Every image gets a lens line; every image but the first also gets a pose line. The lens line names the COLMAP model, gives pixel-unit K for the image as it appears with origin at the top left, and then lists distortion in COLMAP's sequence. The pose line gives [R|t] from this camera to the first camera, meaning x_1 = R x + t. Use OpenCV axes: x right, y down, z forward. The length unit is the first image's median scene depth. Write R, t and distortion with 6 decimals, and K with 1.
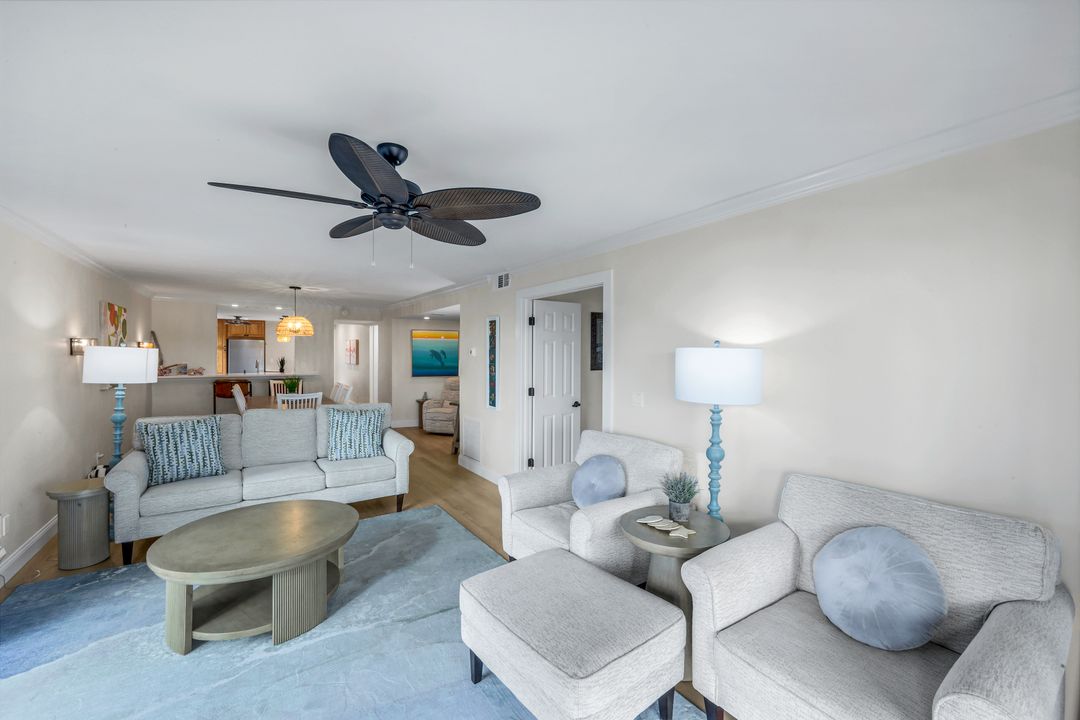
lens RADIAL K [[439.9, 0, 531.7], [0, 439.9, 354.4], [0, 0, 1]] dist [0.006902, -0.000229]
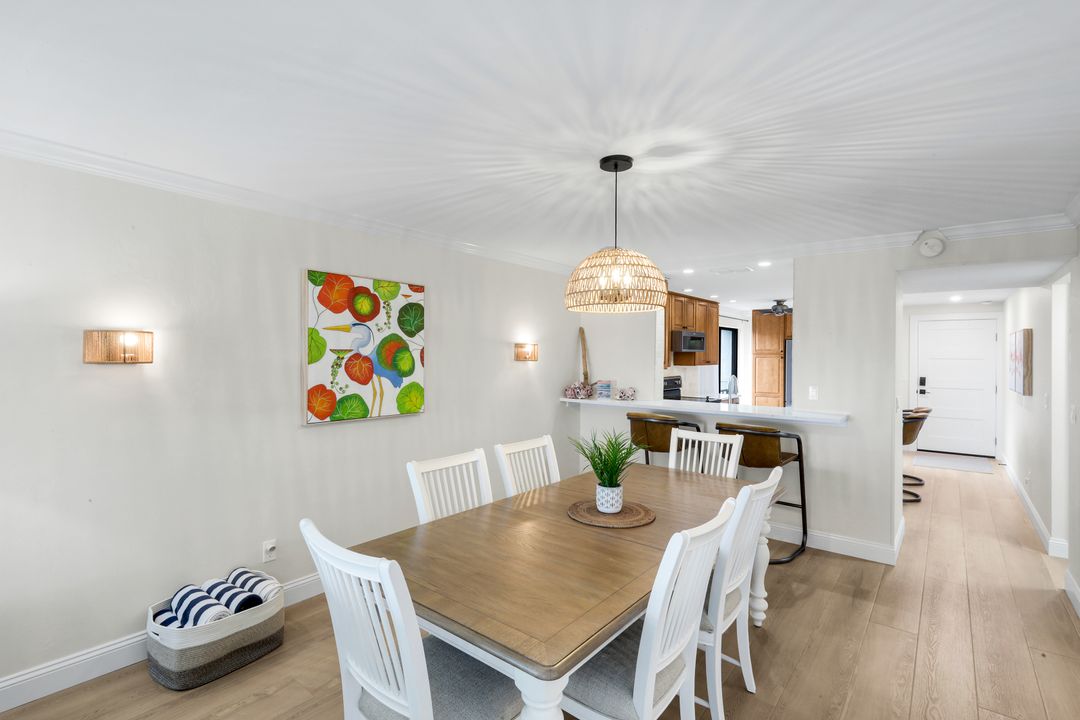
lens RADIAL K [[519.1, 0, 522.4], [0, 519.1, 352.9], [0, 0, 1]] dist [0.004436, 0.001360]
pose [[0.301696, -0.010712, -0.953344, -0.298262], [-0.008099, 0.999872, -0.013798, -0.007961], [0.953370, 0.011883, 0.301571, 1.247104]]
